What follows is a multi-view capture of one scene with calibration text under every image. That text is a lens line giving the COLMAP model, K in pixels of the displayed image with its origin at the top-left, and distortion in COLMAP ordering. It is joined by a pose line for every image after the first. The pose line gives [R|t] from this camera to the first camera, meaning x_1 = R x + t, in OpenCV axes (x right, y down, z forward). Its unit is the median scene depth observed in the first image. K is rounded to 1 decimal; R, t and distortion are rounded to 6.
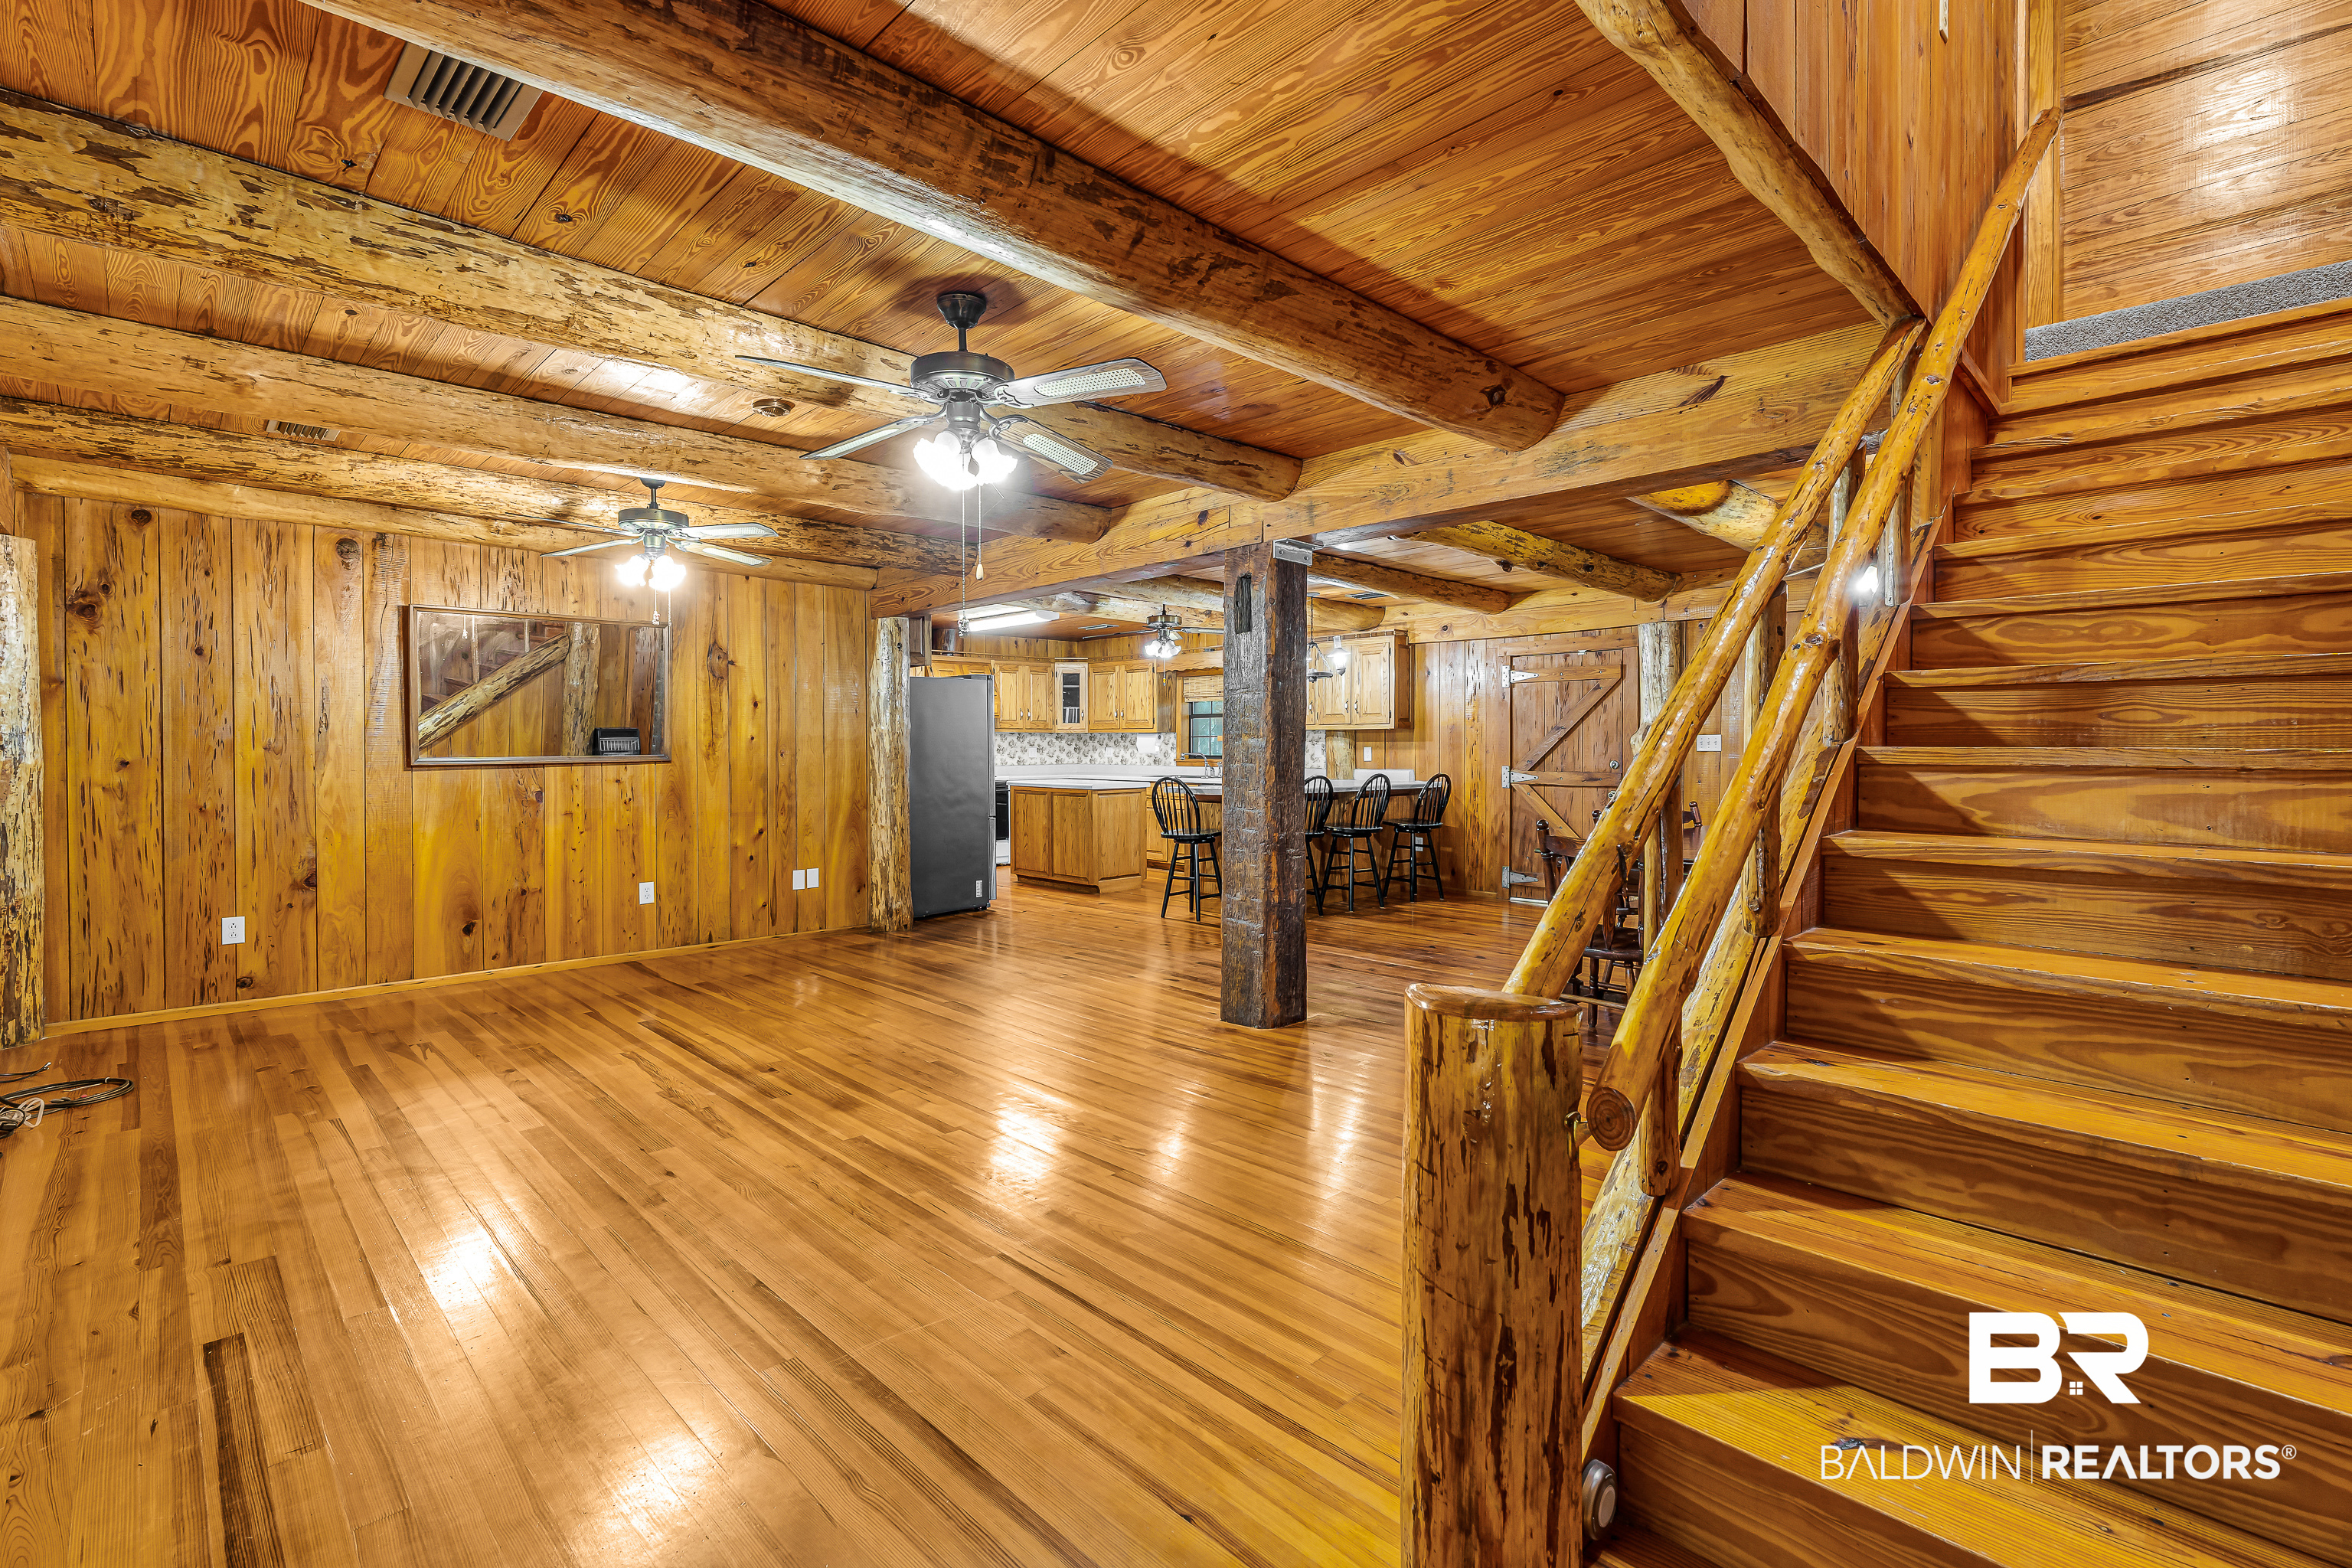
lens RADIAL K [[1061.6, 0, 1173.1], [0, 1061.6, 749.6], [0, 0, 1]] dist [-0.001900, -0.000131]
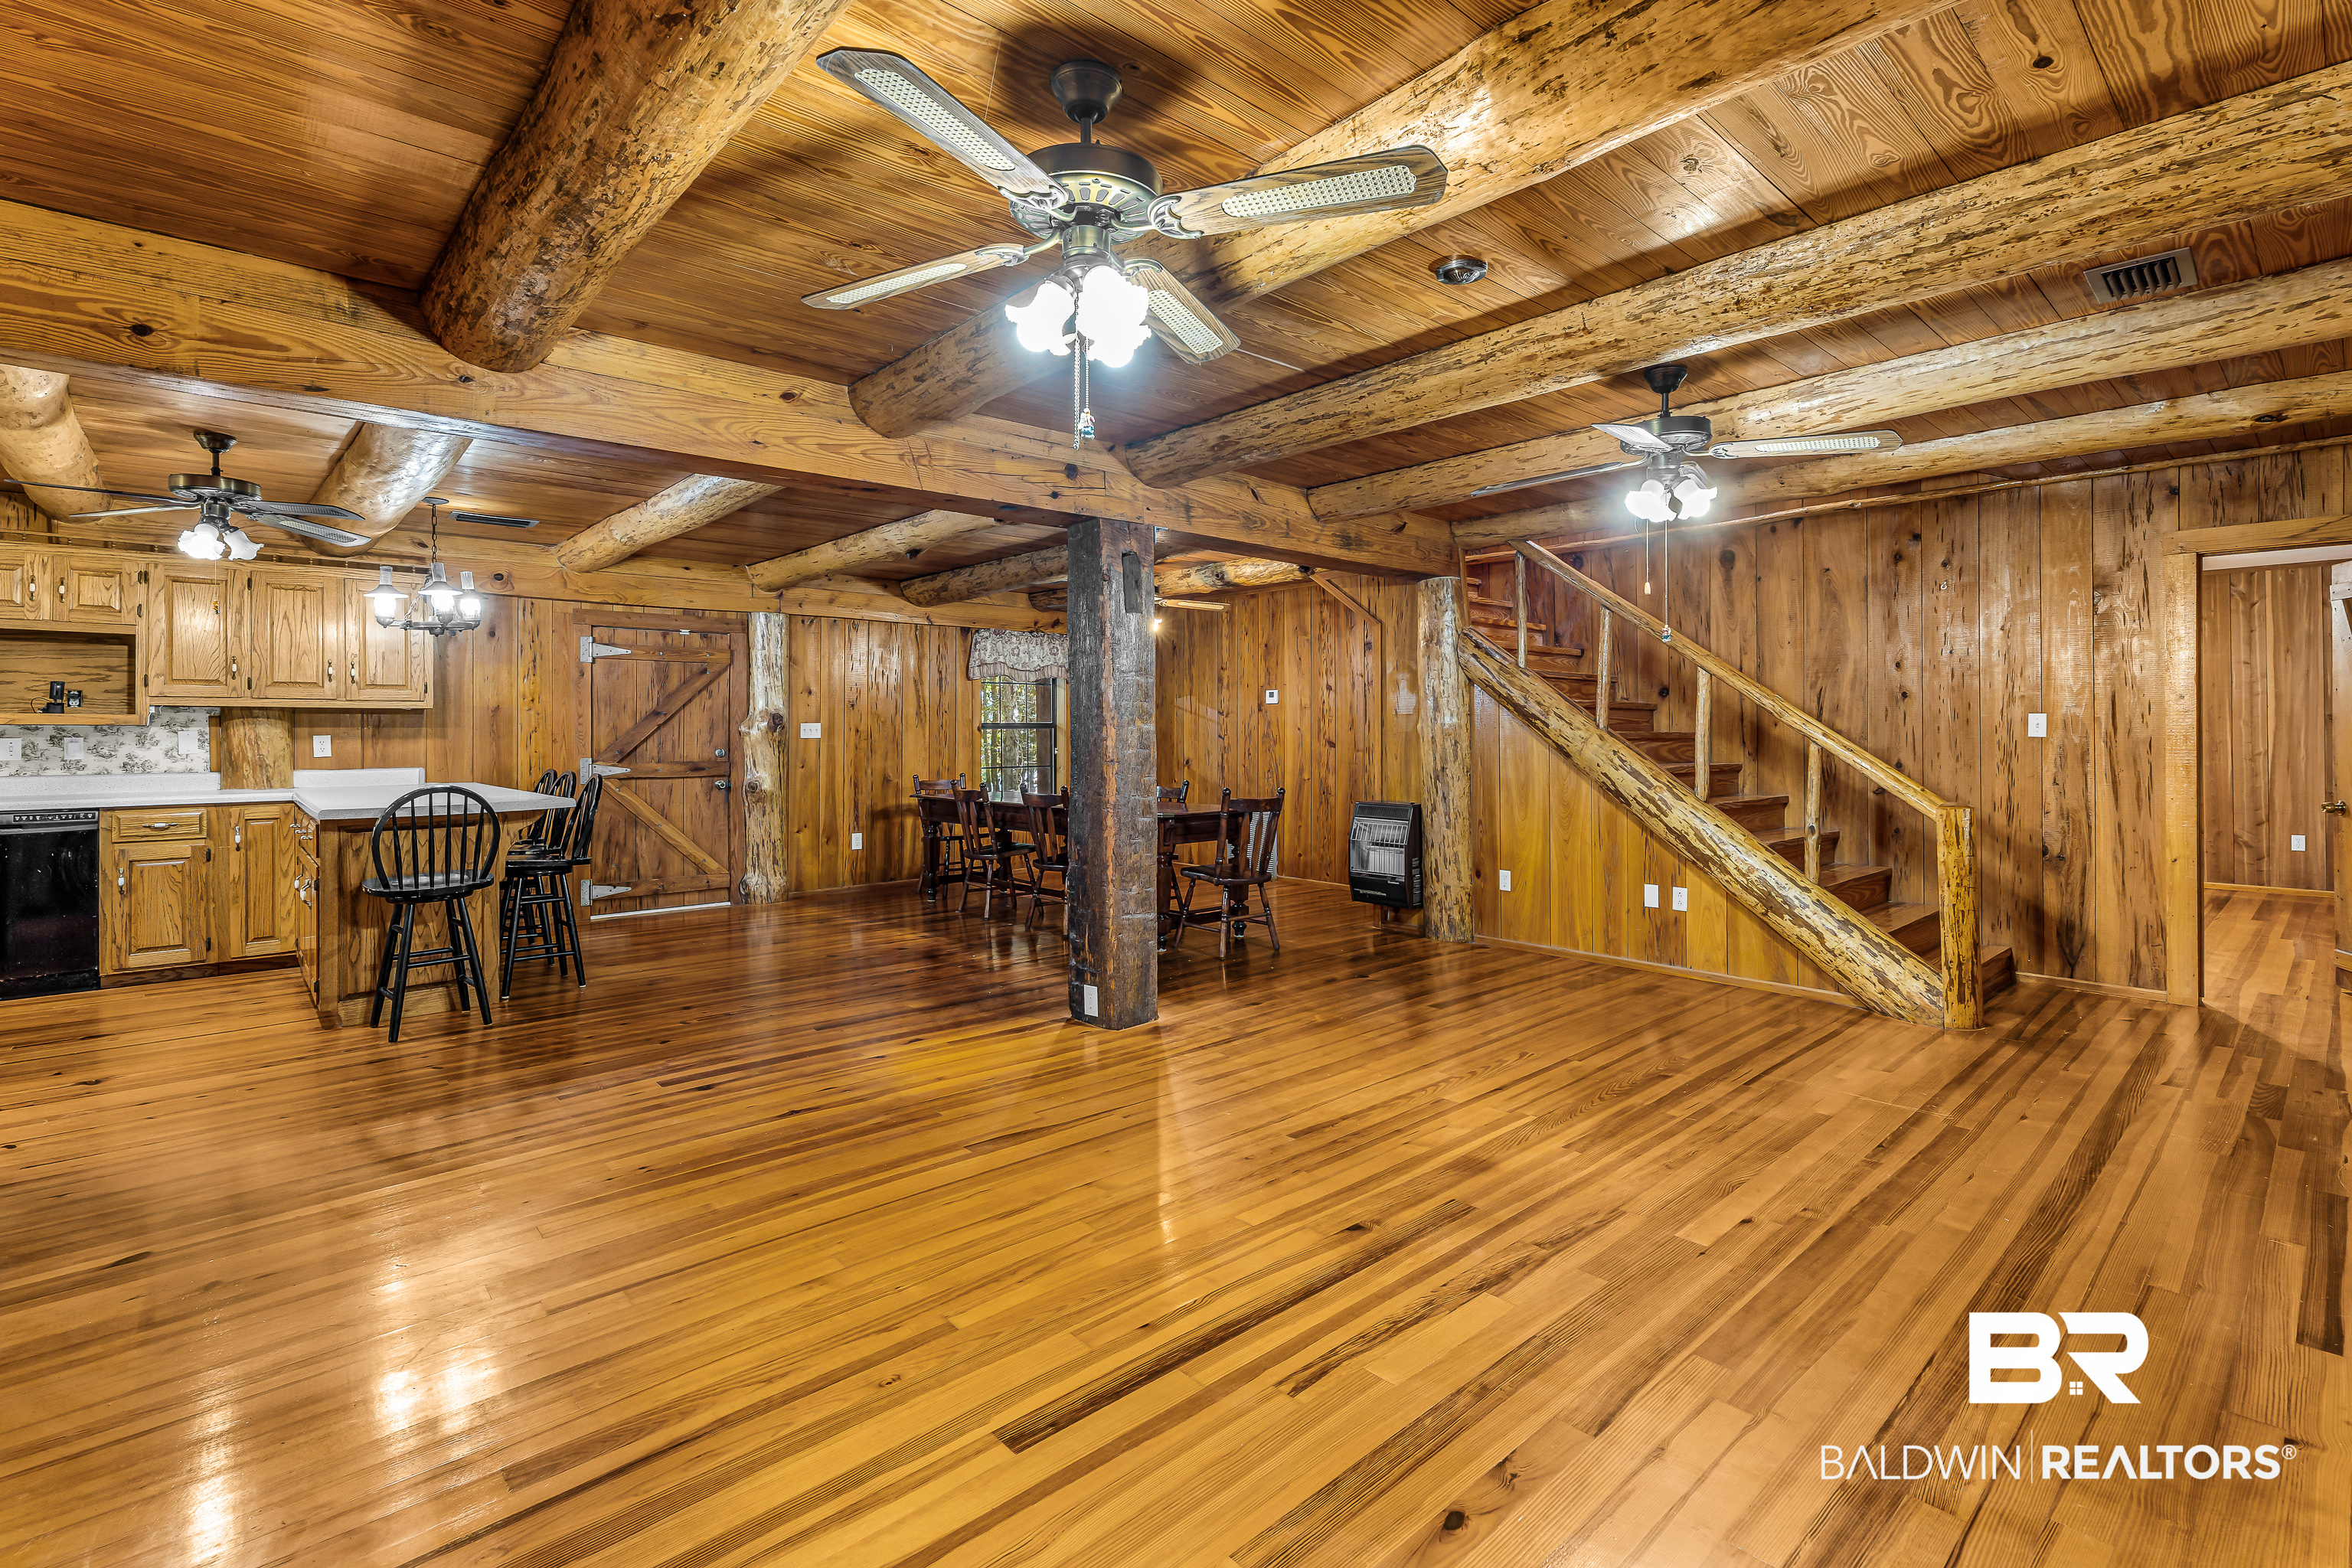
lens RADIAL K [[1052.7, 0, 1177.8], [0, 1052.7, 726.9], [0, 0, 1]] dist [-0.000936, -0.000489]
pose [[0.046604, 0.006494, 0.998892, -0.482336], [0.005526, 0.999962, -0.006758, -0.000542], [-0.998898, 0.005834, 0.046566, 0.504228]]
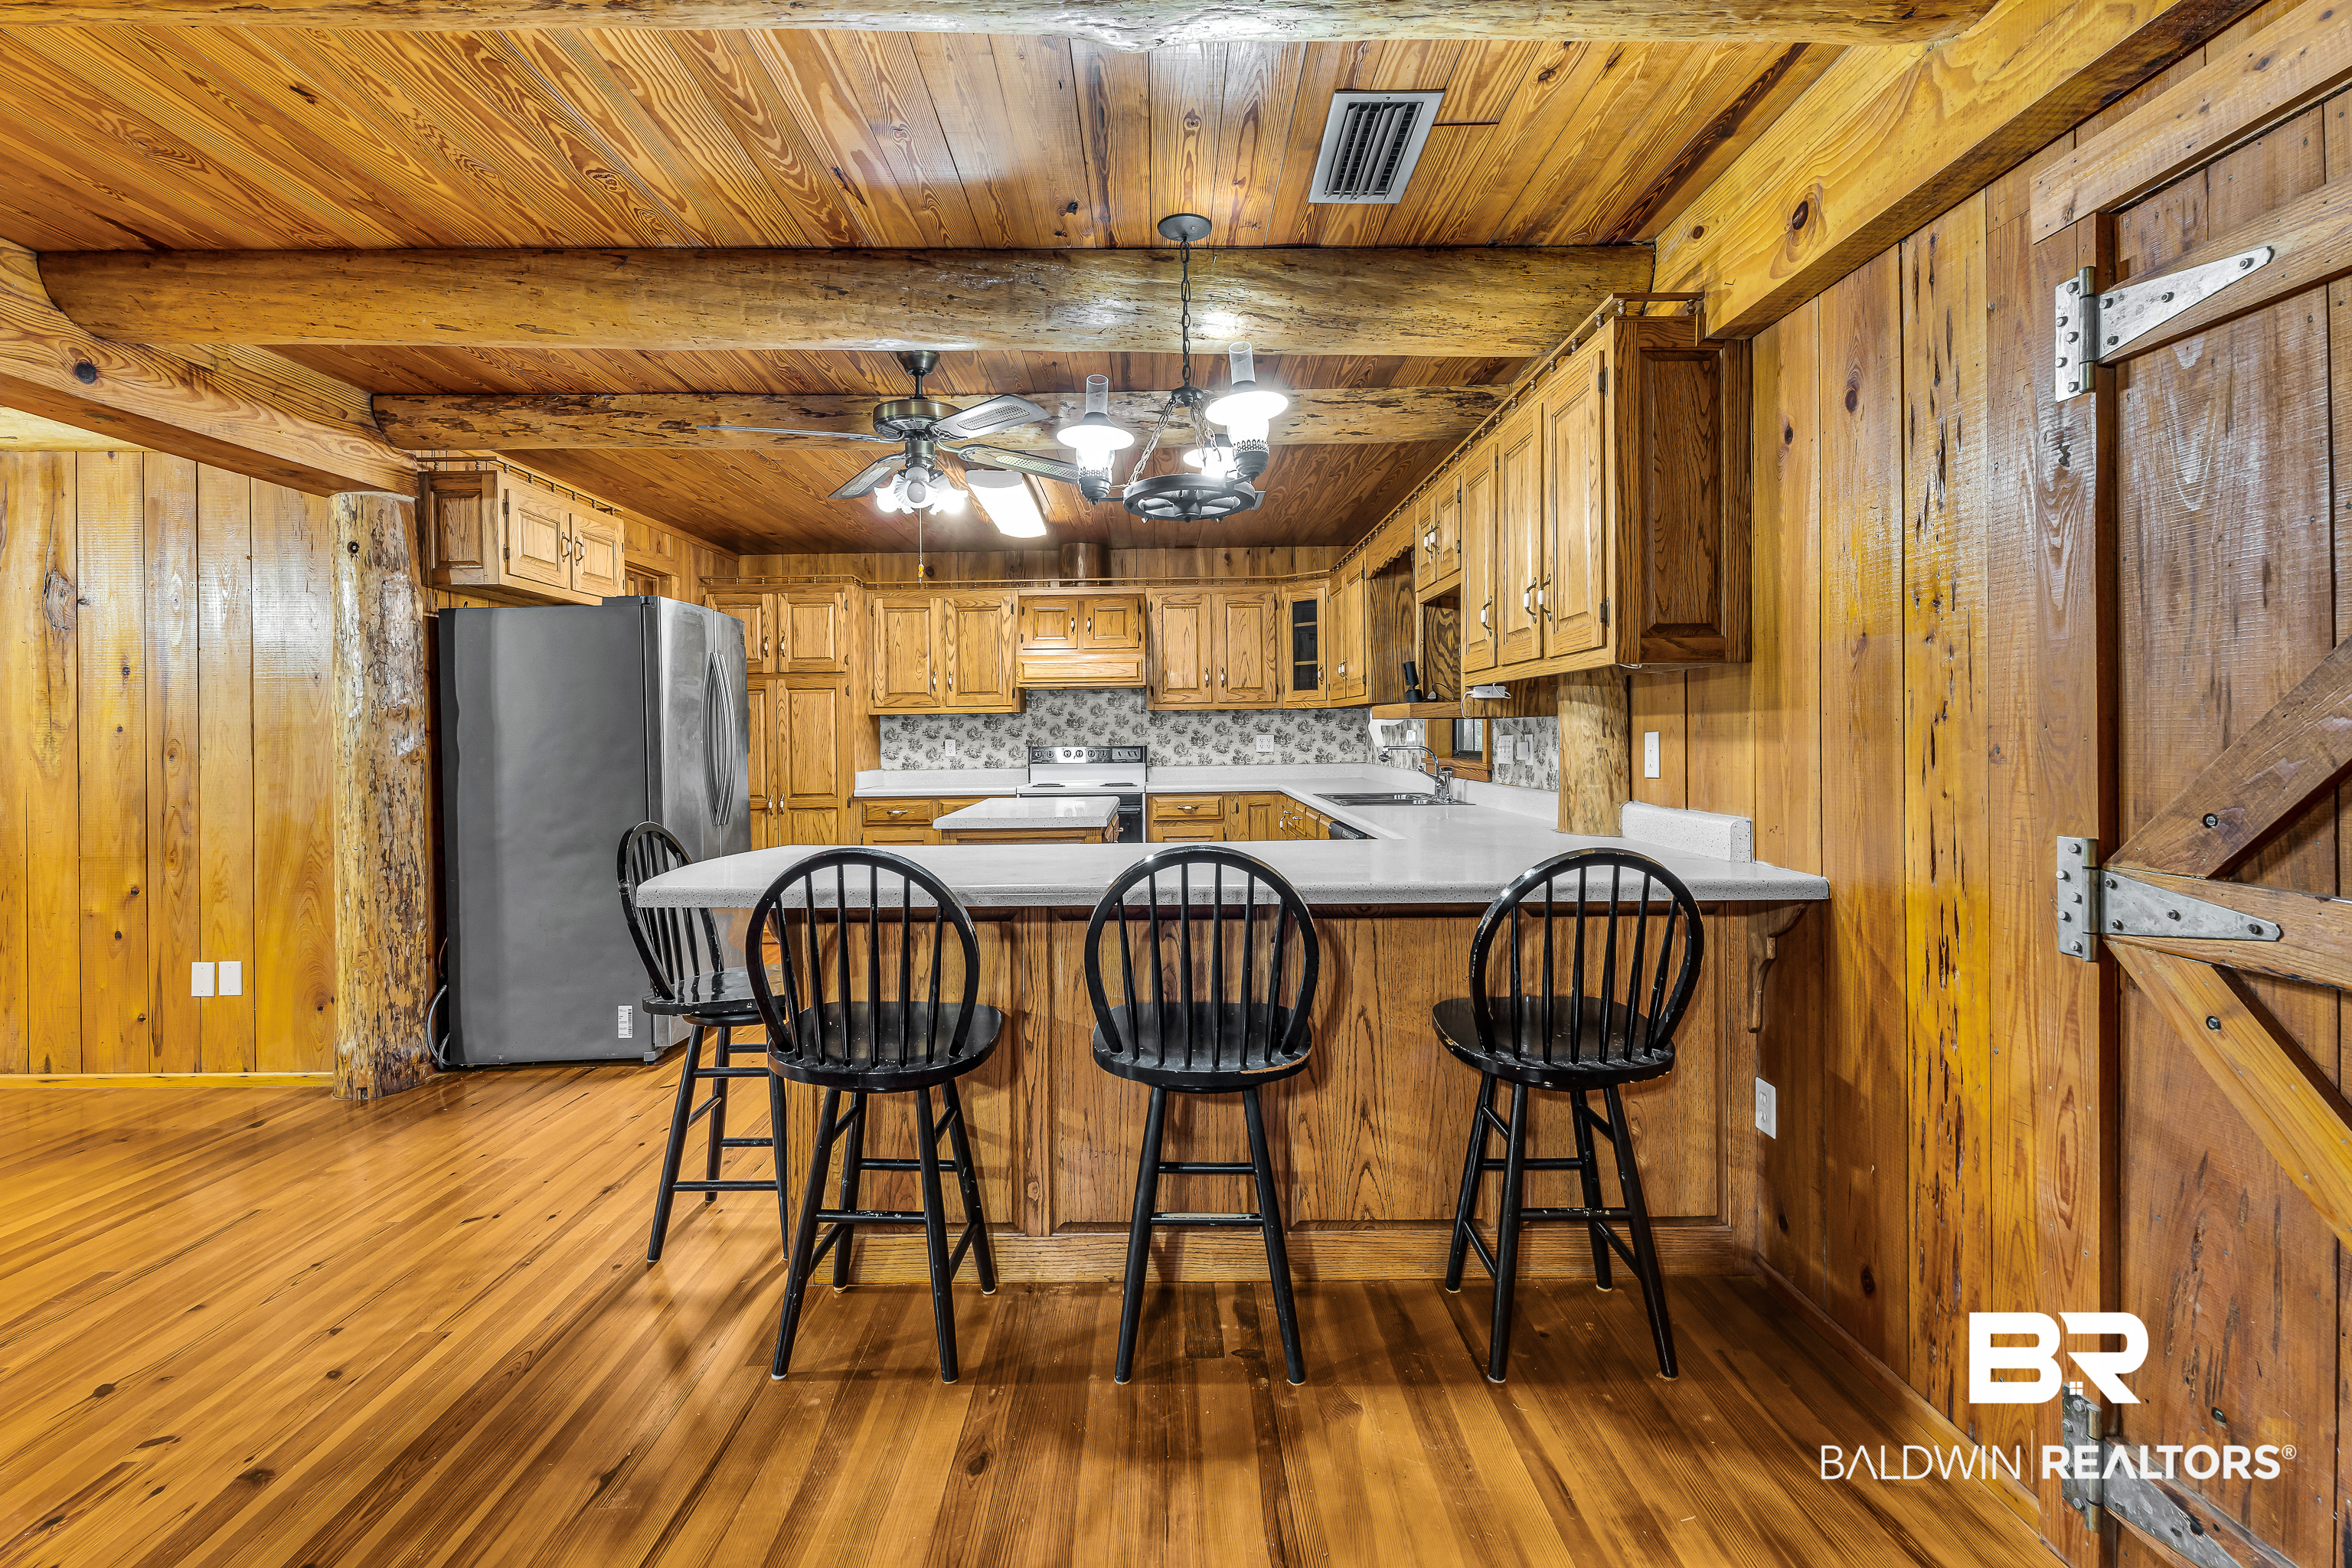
lens RADIAL K [[1061.6, 0, 1173.1], [0, 1061.6, 749.6], [0, 0, 1]] dist [-0.001900, -0.000131]
pose [[0.724423, 0.004769, -0.689339, 0.328043], [0.006293, 0.999889, 0.013530, -0.002710], [0.689327, -0.014140, 0.724312, 0.766384]]
